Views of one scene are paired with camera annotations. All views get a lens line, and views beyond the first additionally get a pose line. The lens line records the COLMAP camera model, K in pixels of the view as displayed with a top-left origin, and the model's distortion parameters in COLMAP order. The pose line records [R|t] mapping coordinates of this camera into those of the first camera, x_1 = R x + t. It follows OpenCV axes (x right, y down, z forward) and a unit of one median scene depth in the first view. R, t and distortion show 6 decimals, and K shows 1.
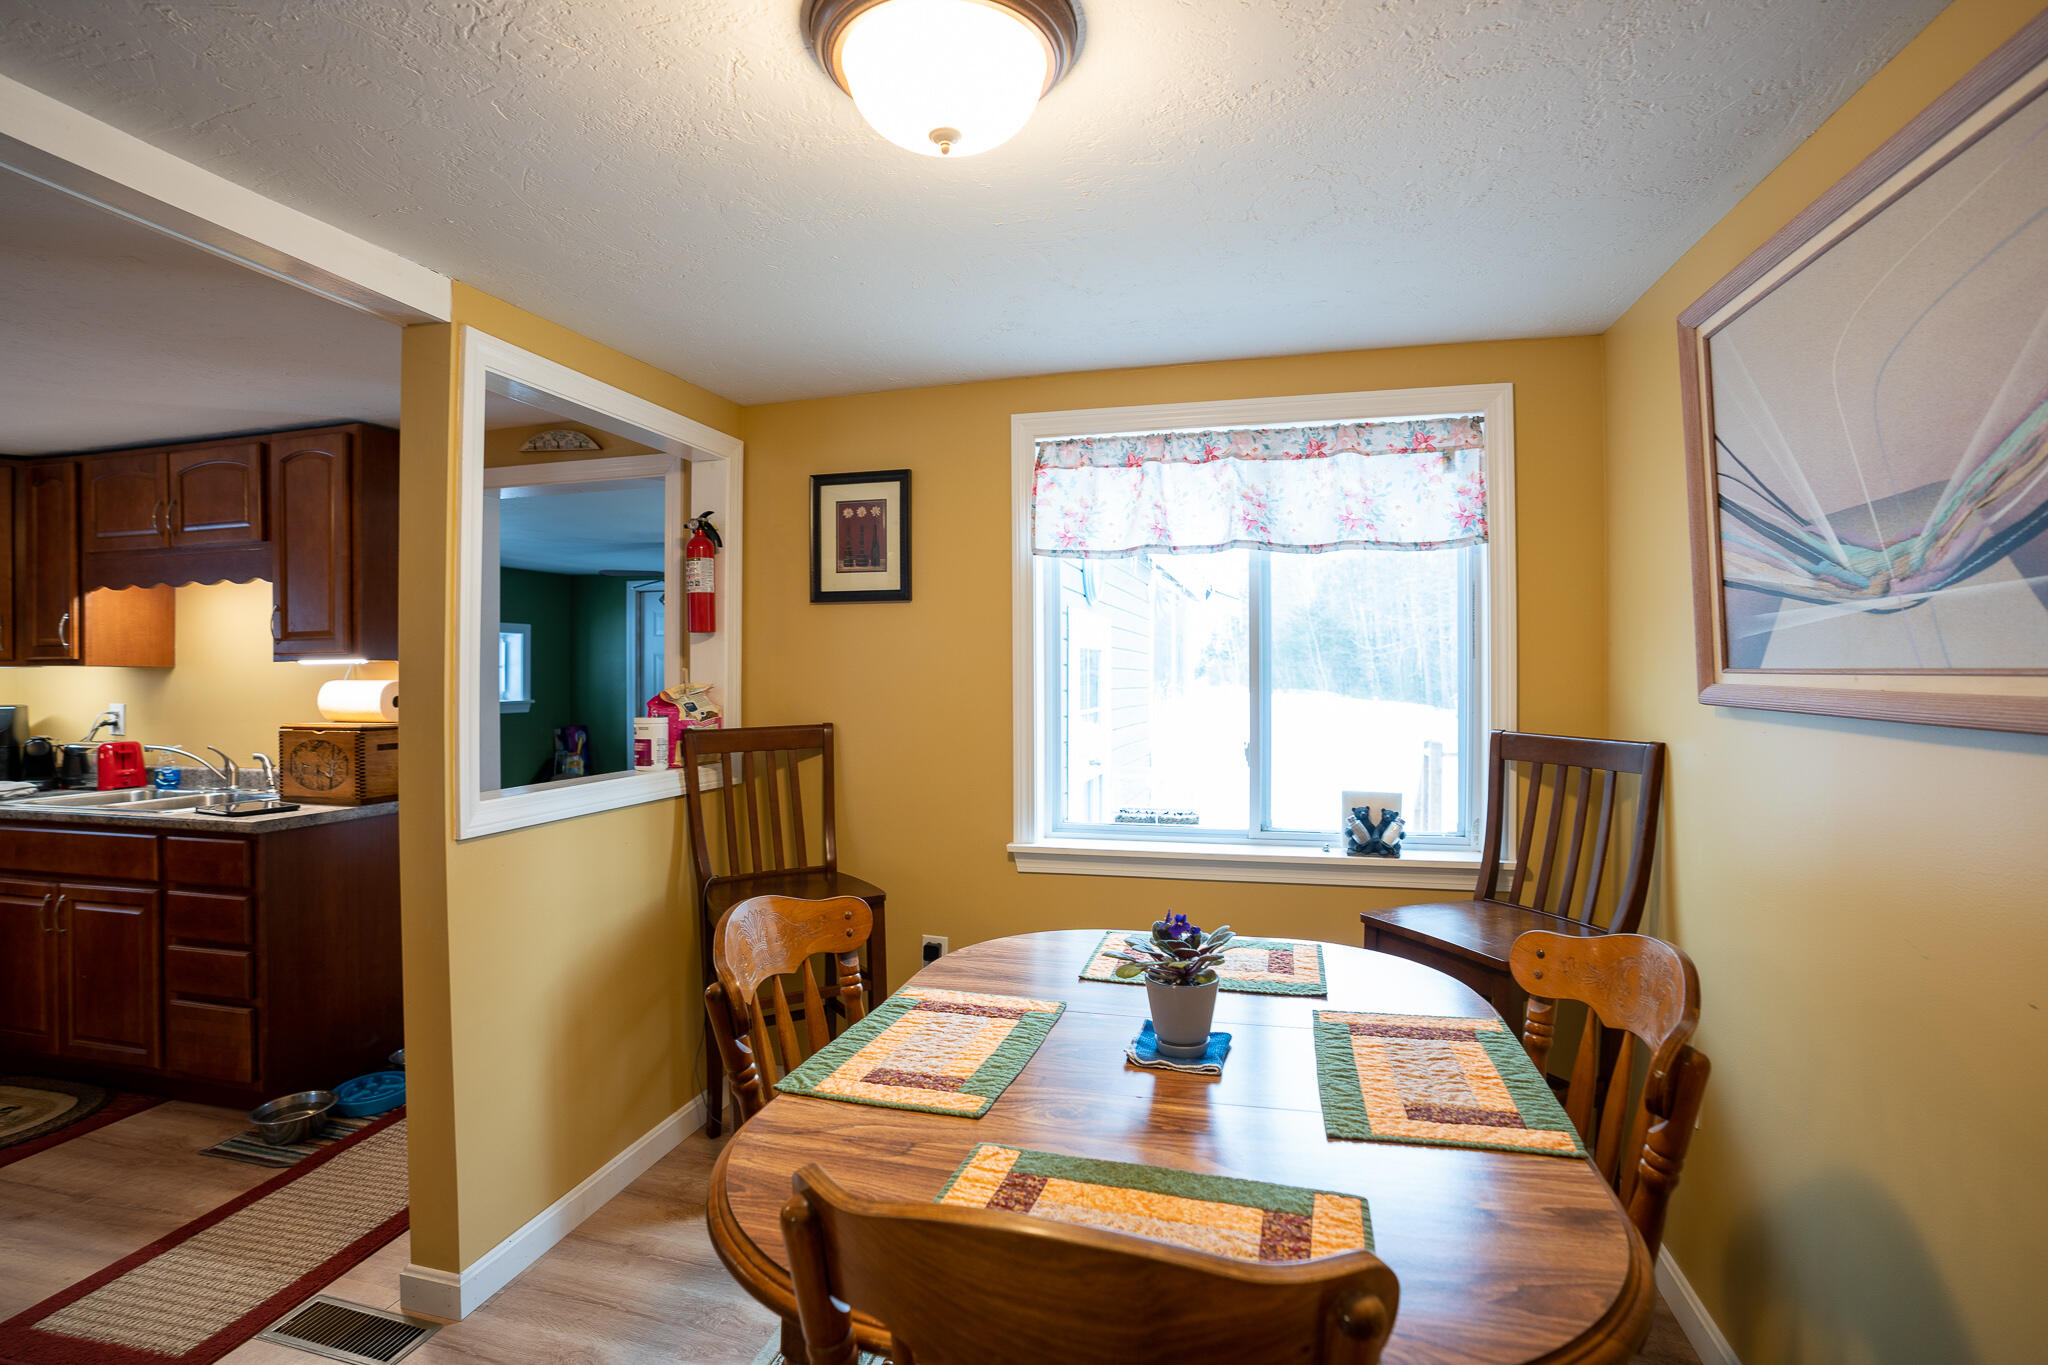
lens RADIAL K [[974.3, 0, 1019.7], [0, 974.3, 677.6], [0, 0, 1]] dist [-0.067119, 0.026624]
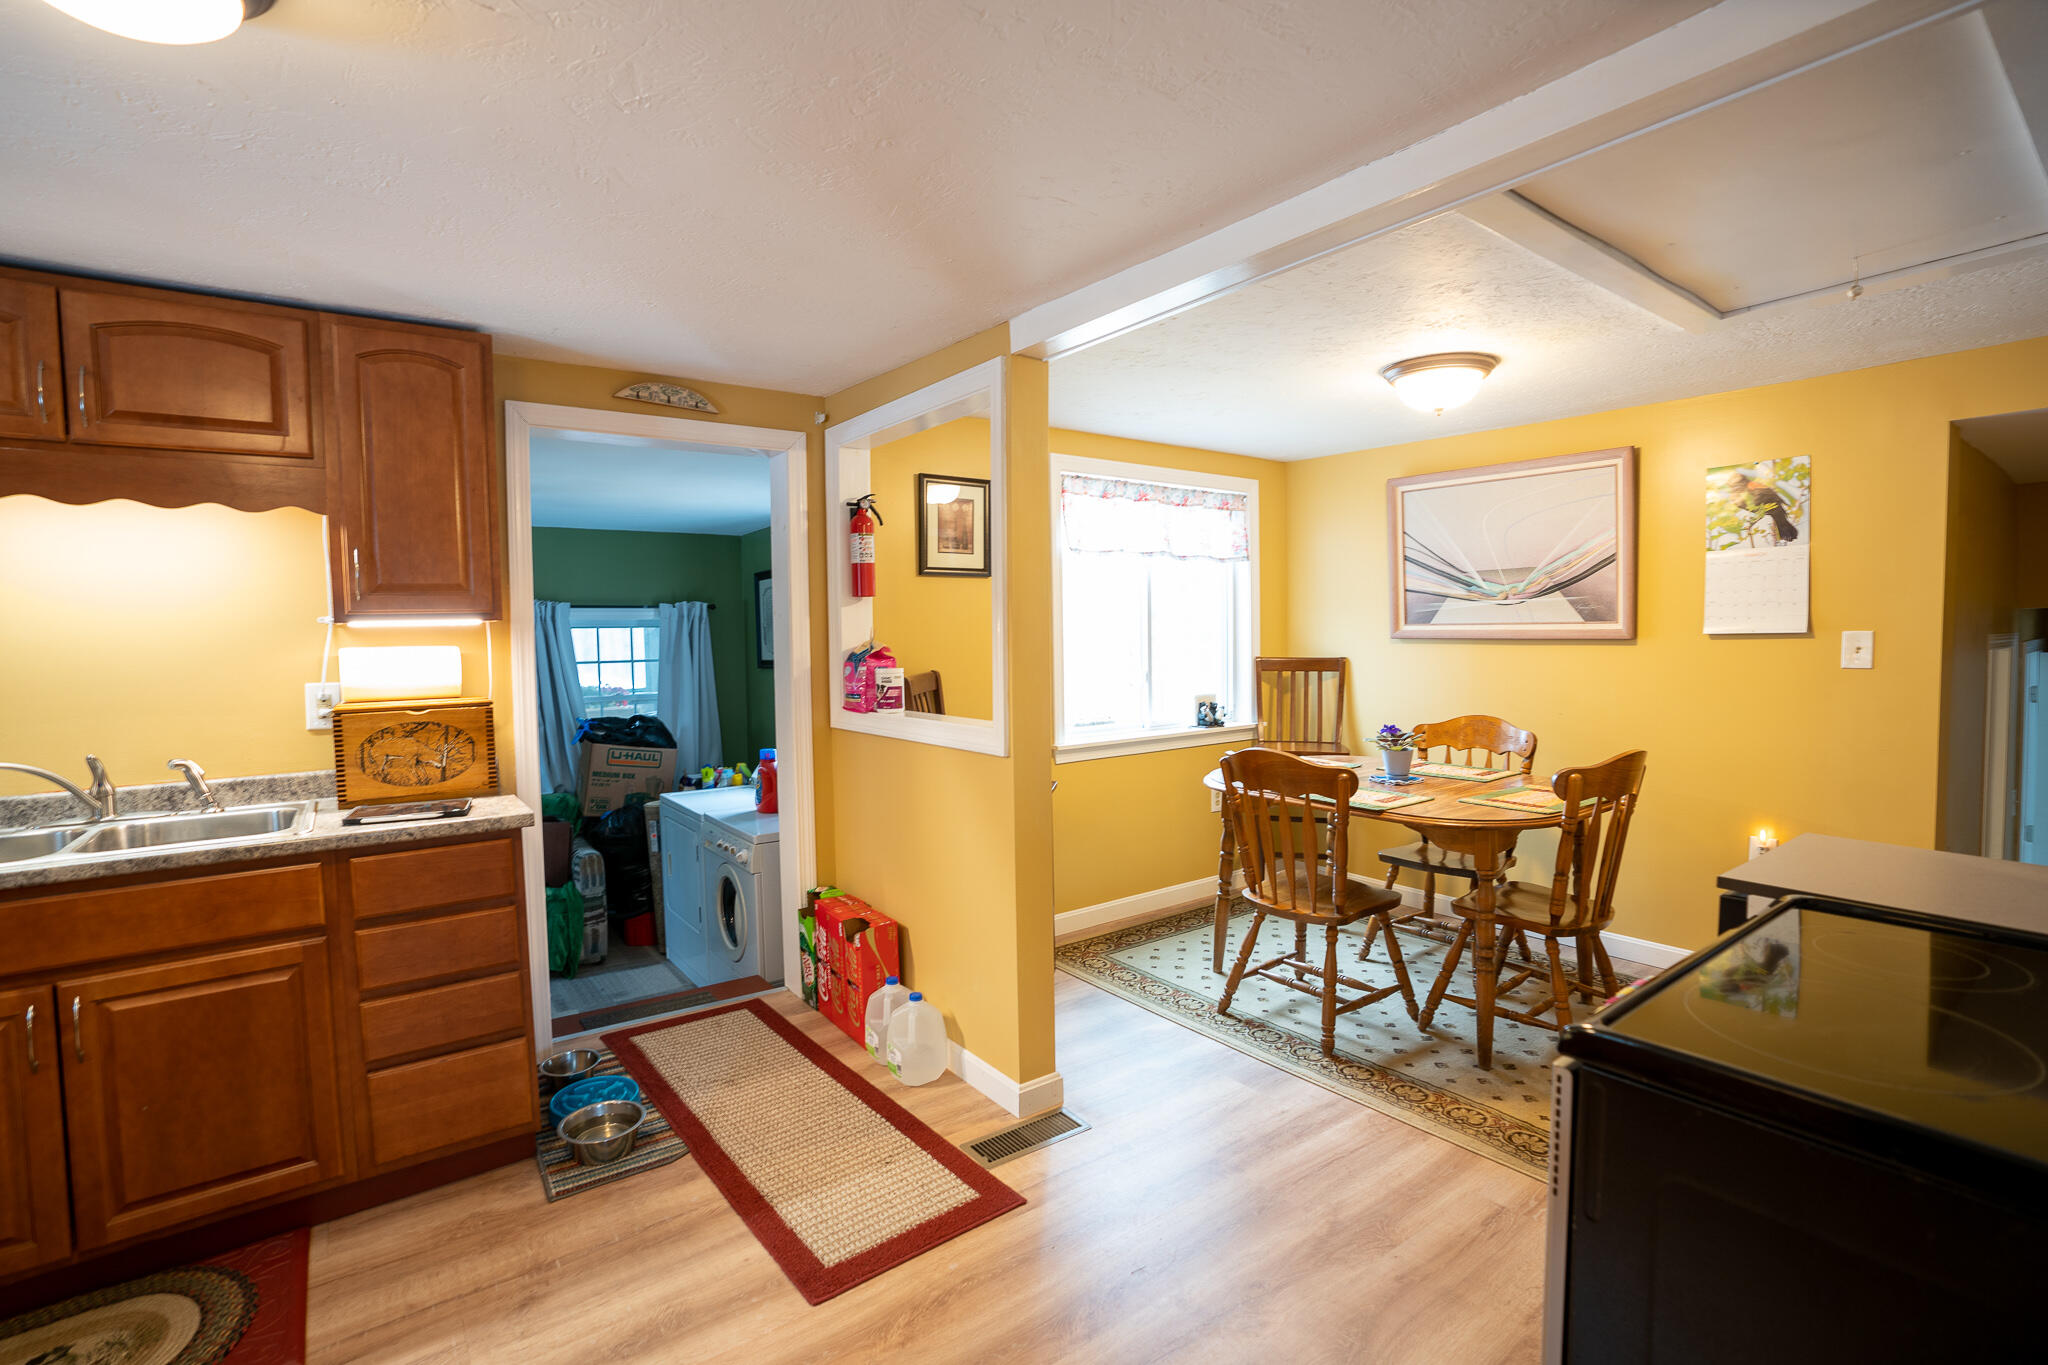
lens RADIAL K [[946.8, 0, 1023.9], [0, 946.8, 678.2], [0, 0, 1]] dist [-0.073135, 0.029400]
pose [[0.623230, -0.044585, 0.780767, -1.143737], [0.017813, 0.998924, 0.042824, 0.006319], [-0.781836, -0.012781, 0.623353, 0.141281]]
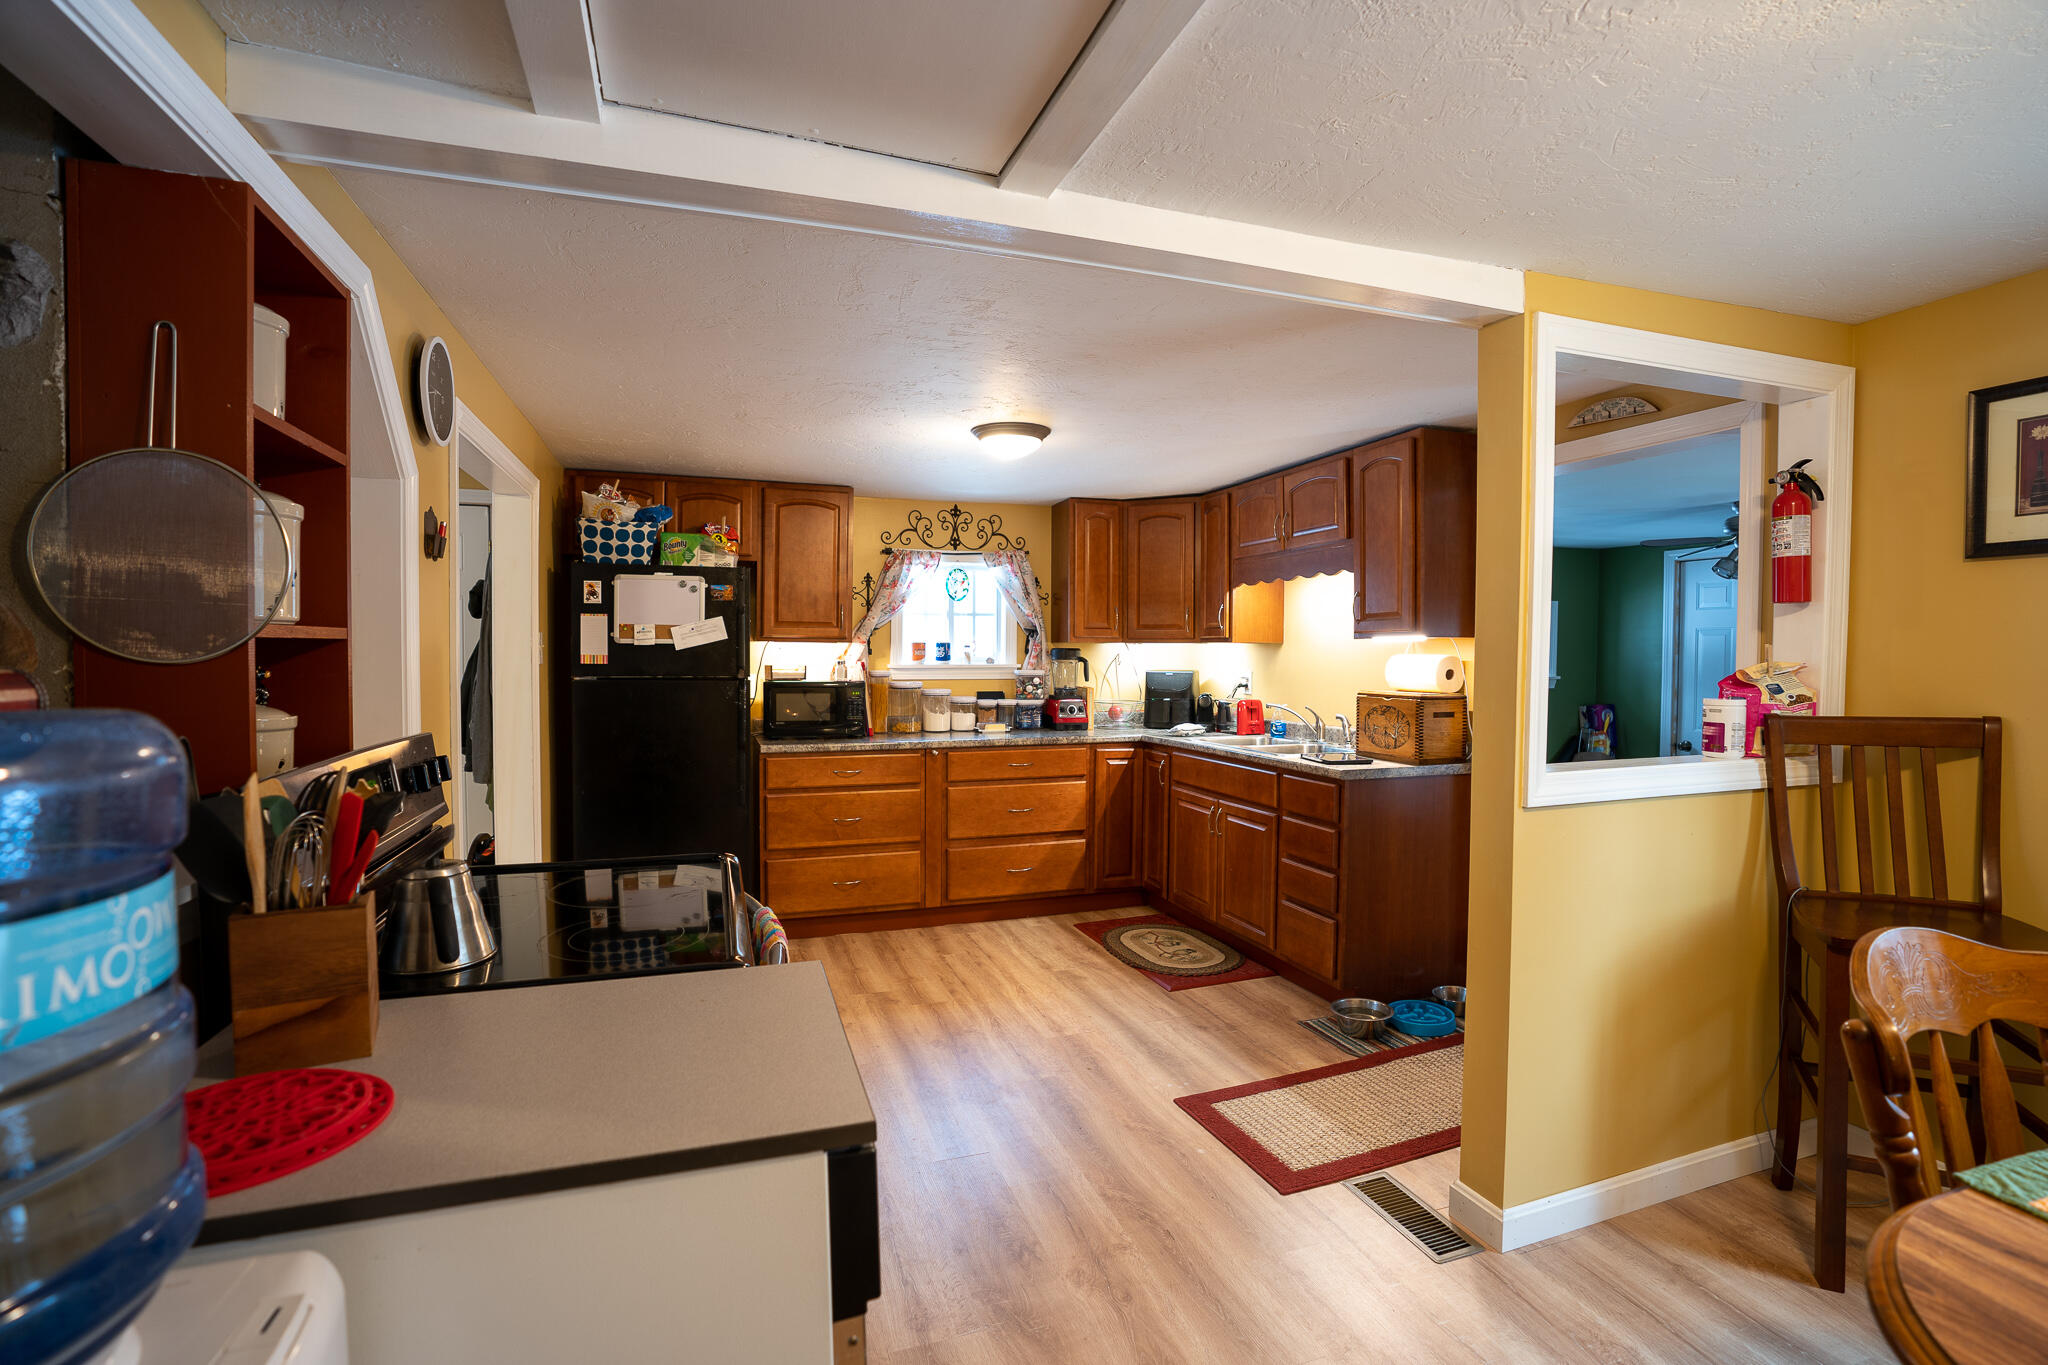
lens RADIAL K [[946.8, 0, 1023.9], [0, 946.8, 678.2], [0, 0, 1]] dist [-0.073135, 0.029400]
pose [[0.557487, 0.028293, -0.829703, -0.035528], [-0.006810, 0.999541, 0.029509, 0.001145], [0.830158, -0.010800, 0.557424, -0.018624]]
